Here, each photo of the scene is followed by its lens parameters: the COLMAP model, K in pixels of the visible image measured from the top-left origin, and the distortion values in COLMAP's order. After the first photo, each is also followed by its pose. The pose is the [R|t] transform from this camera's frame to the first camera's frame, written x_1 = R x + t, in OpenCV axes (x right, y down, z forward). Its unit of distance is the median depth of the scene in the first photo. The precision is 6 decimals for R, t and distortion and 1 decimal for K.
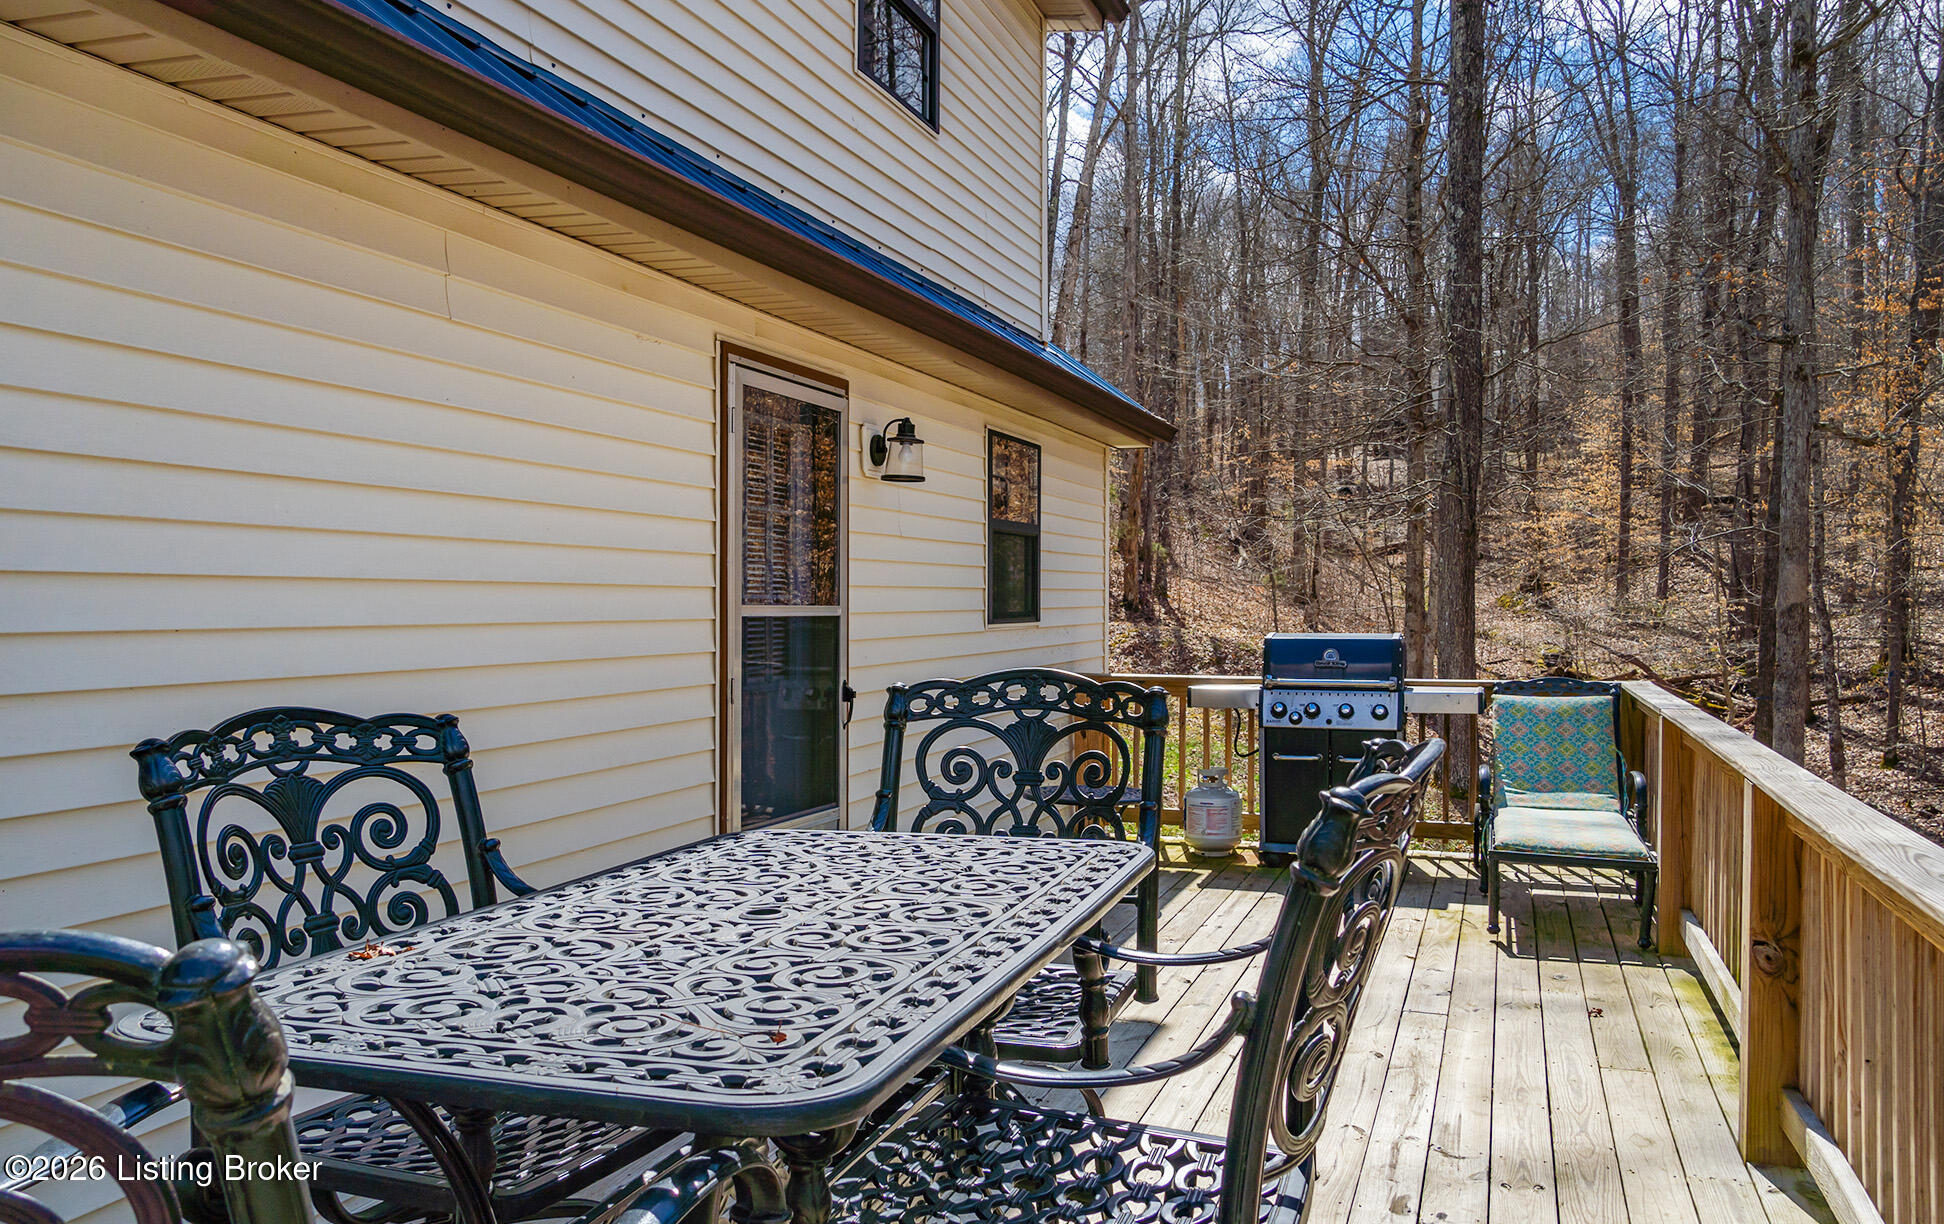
lens RADIAL K [[1446.0, 0, 970.7], [0, 1446.0, 597.2], [0, 0, 1]] dist [-0.022427, 0.013899]
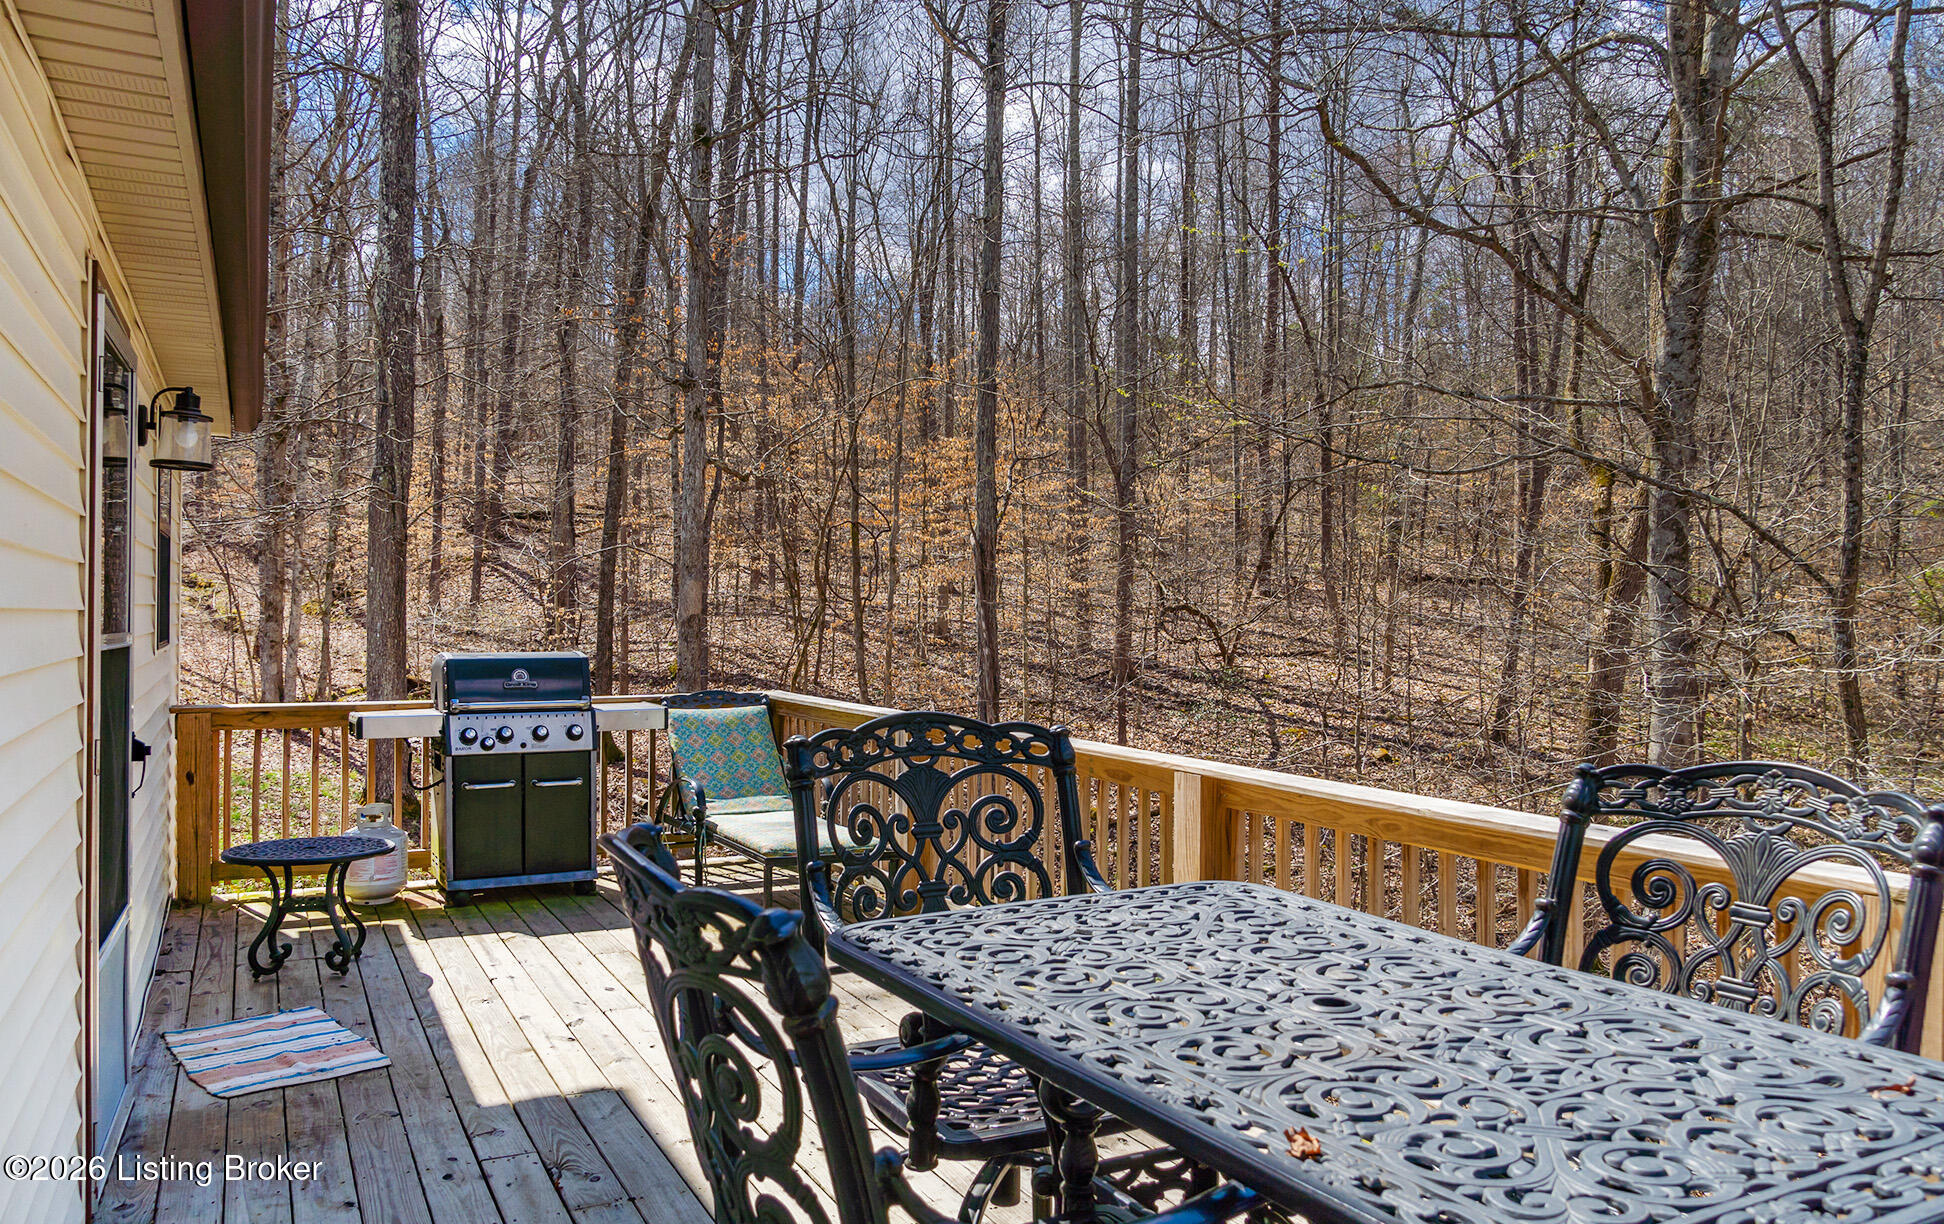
lens RADIAL K [[1446.0, 0, 954.6], [0, 1446.0, 609.2], [0, 0, 1]] dist [-0.022427, 0.013899]
pose [[0.696637, 0.001911, 0.717421, -0.233998], [-0.005205, 0.999984, 0.002390, -0.007209], [-0.717405, -0.005400, 0.696635, 0.131689]]
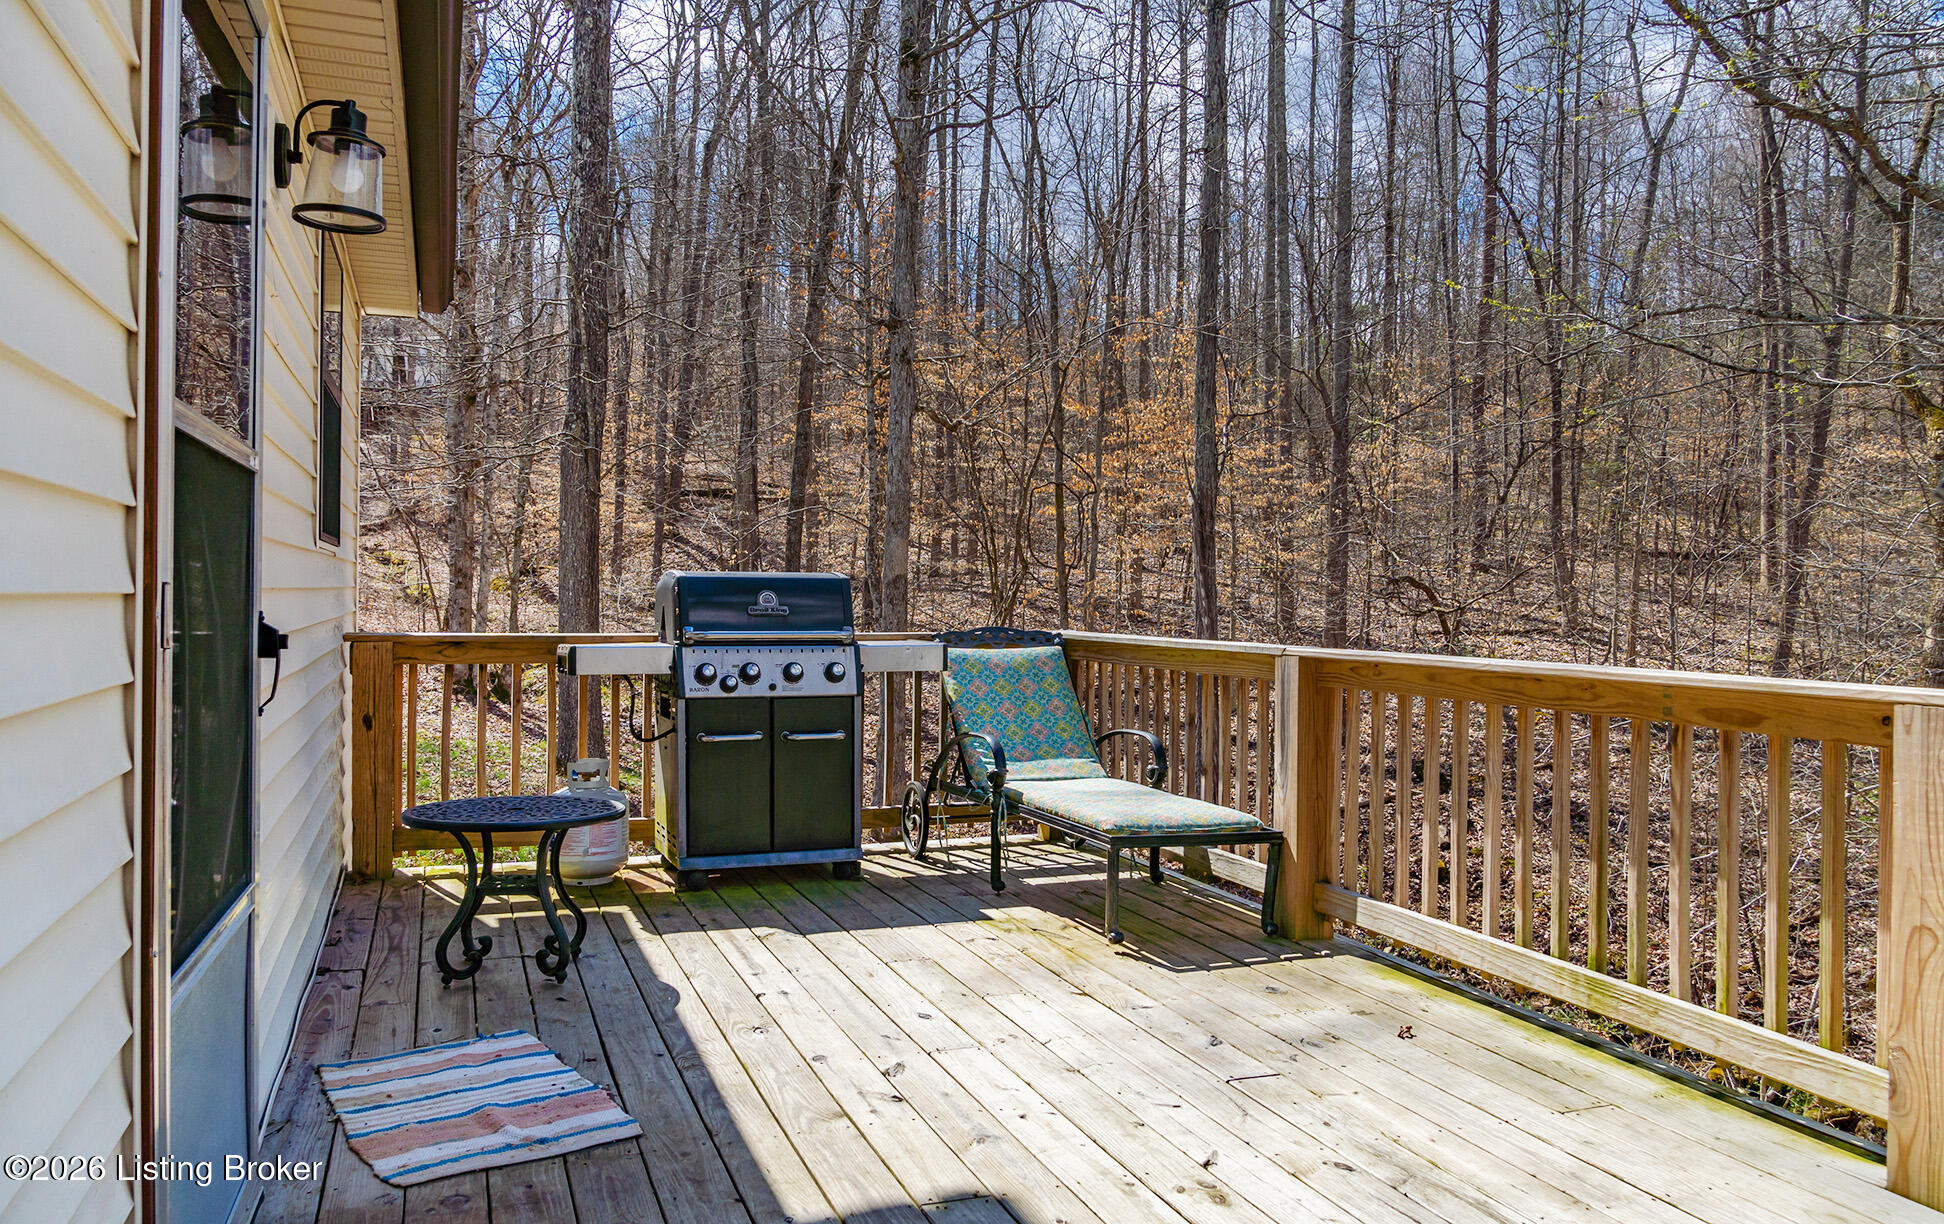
lens RADIAL K [[1446.0, 0, 960.6], [0, 1446.0, 610.0], [0, 0, 1]] dist [-0.022427, 0.013899]
pose [[0.770496, -0.001439, 0.637443, -0.151940], [-0.009386, 0.999863, 0.013603, 0.034796], [-0.637376, -0.016464, 0.770377, 0.357973]]
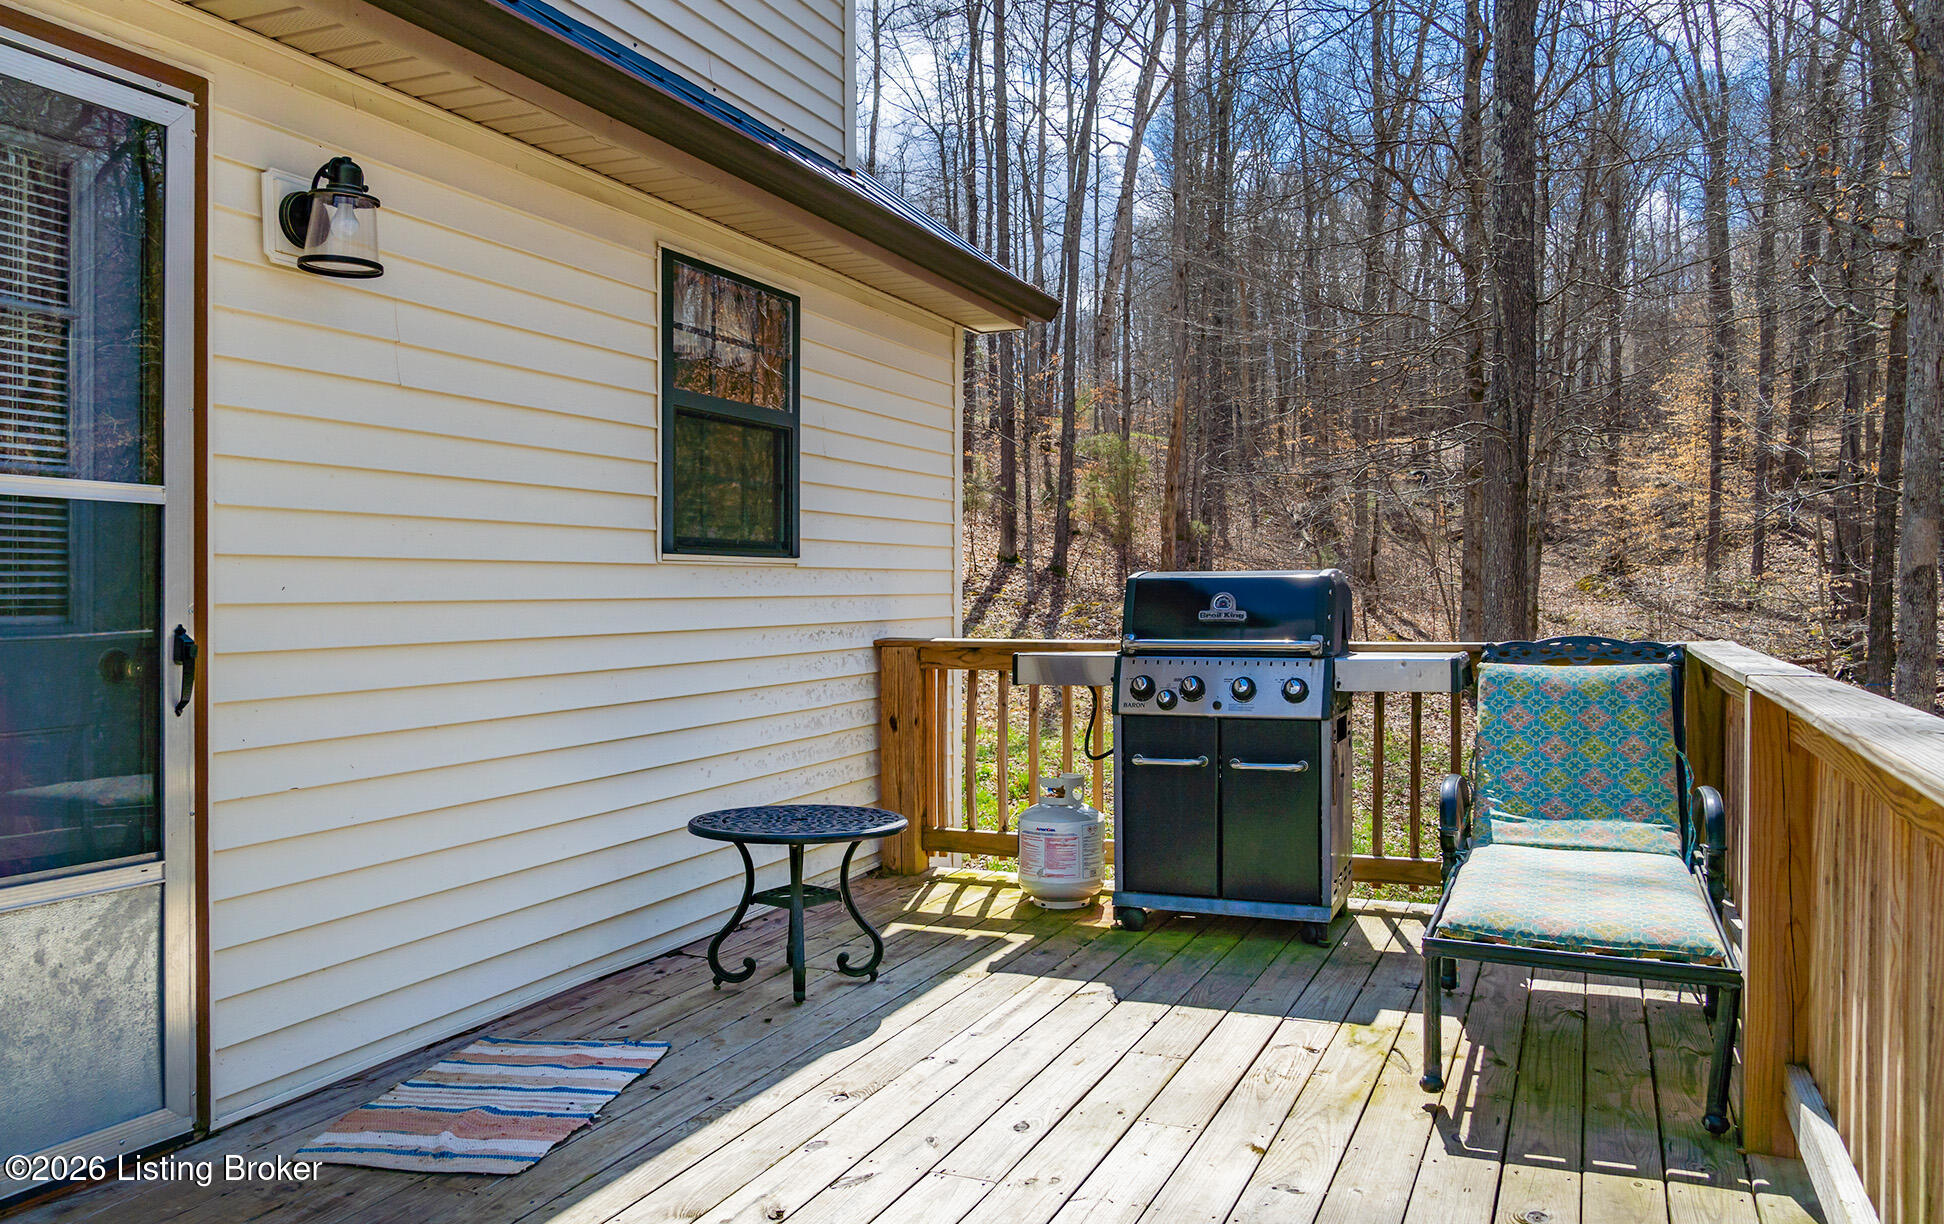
lens RADIAL K [[1446.0, 0, 964.4], [0, 1446.0, 599.2], [0, 0, 1]] dist [-0.022427, 0.013899]
pose [[0.998416, -0.005634, -0.055976, 0.170367], [0.006014, 0.999960, 0.006631, 0.033806], [0.055936, -0.006957, 0.998410, 0.350648]]
